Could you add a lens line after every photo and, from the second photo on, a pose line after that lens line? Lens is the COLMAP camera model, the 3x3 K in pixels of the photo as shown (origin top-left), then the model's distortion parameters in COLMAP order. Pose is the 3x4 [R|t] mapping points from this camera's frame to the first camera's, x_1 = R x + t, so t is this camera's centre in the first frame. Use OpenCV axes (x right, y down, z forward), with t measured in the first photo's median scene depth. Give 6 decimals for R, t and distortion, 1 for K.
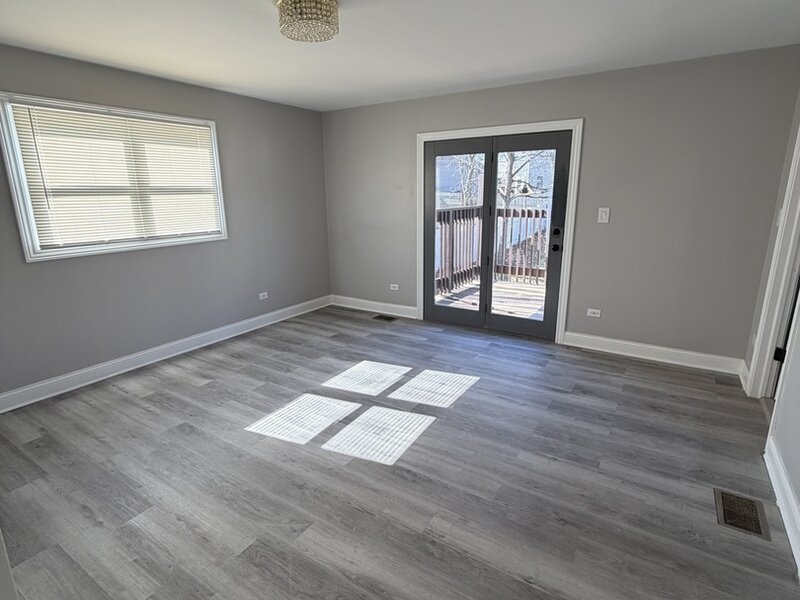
lens RADIAL K [[427.5, 0, 401.7], [0, 427.5, 296.8], [0, 0, 1]] dist [-0.001075, -0.001599]
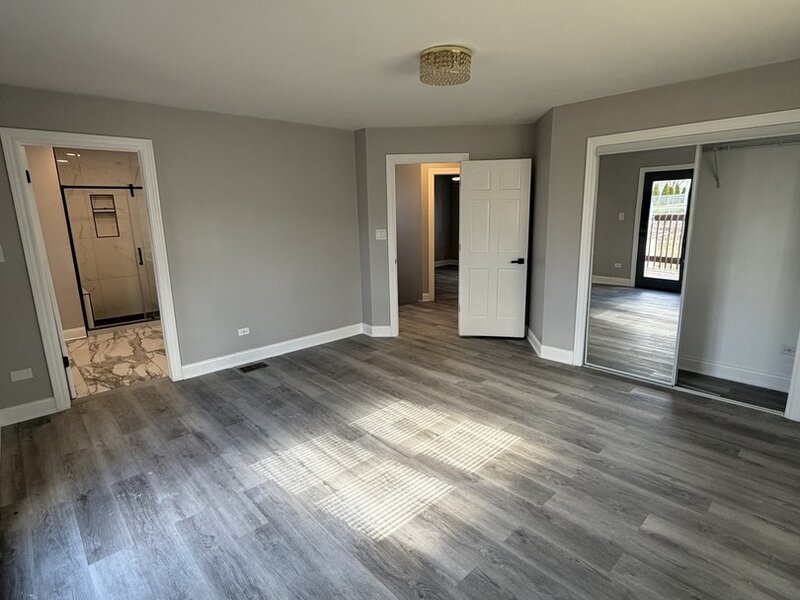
lens RADIAL K [[427.5, 0, 400.4], [0, 427.5, 297.8], [0, 0, 1]] dist [-0.001075, -0.001599]
pose [[-0.966349, -0.024814, 0.256036, -0.308361], [0.089151, 0.901341, 0.423835, -0.440644], [-0.241292, 0.432398, -0.868798, 1.719240]]
